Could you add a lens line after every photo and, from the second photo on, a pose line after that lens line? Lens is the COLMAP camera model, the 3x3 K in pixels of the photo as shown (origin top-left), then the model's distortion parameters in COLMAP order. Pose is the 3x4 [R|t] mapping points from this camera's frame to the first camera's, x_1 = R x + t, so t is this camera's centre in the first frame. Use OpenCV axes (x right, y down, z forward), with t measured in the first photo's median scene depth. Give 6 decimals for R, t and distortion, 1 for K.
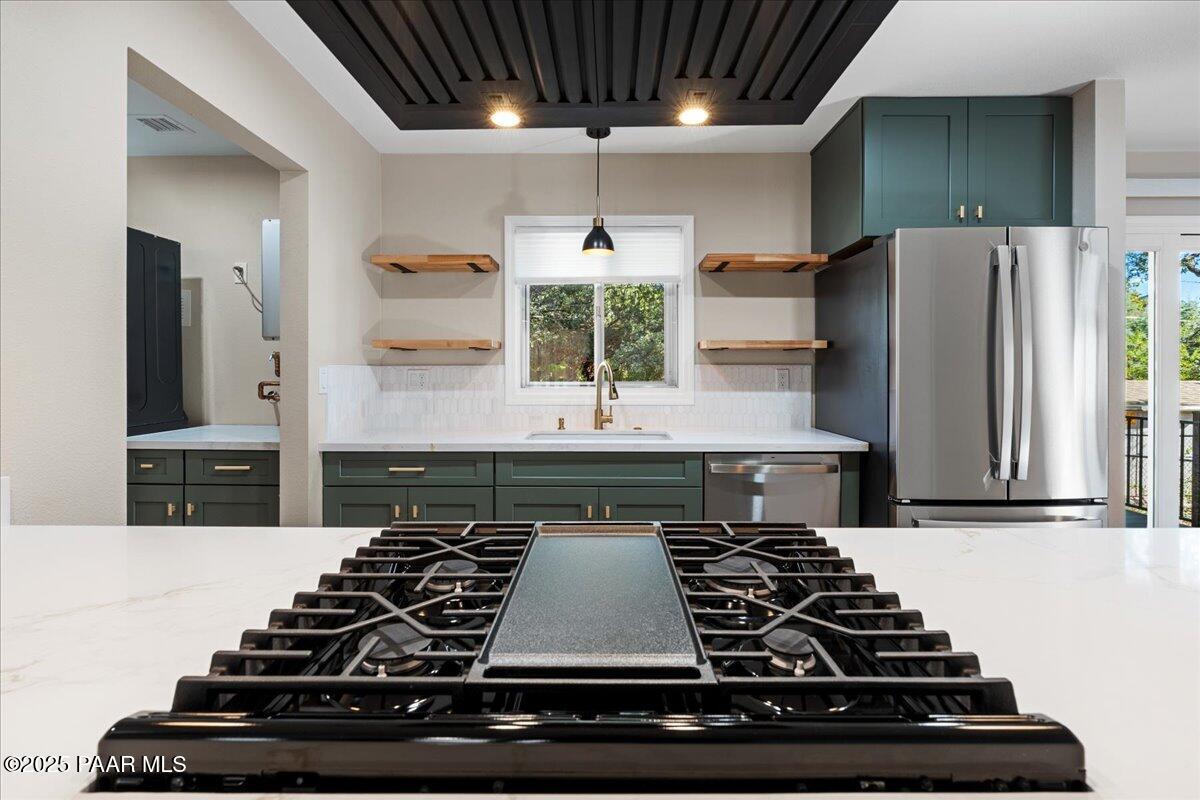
lens RADIAL K [[567.7, 0, 606.3], [0, 567.7, 370.3], [0, 0, 1]] dist [-0.001774, 0.000056]
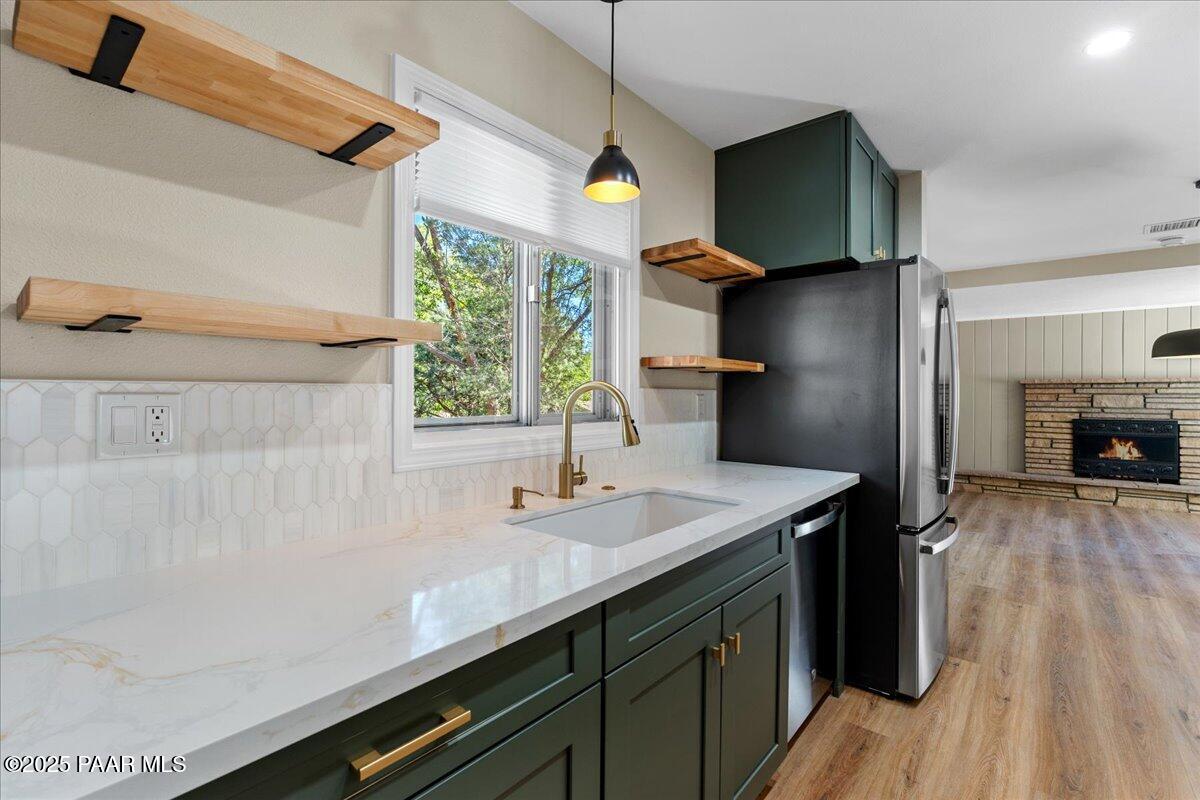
lens RADIAL K [[541.7, 0, 602.1], [0, 541.7, 393.3], [0, 0, 1]] dist [-0.004450, 0.000627]
pose [[0.635460, 0.004822, 0.772119, -0.410382], [-0.004884, 0.999986, -0.002225, -0.001943], [-0.772118, -0.002357, 0.635474, 0.609023]]
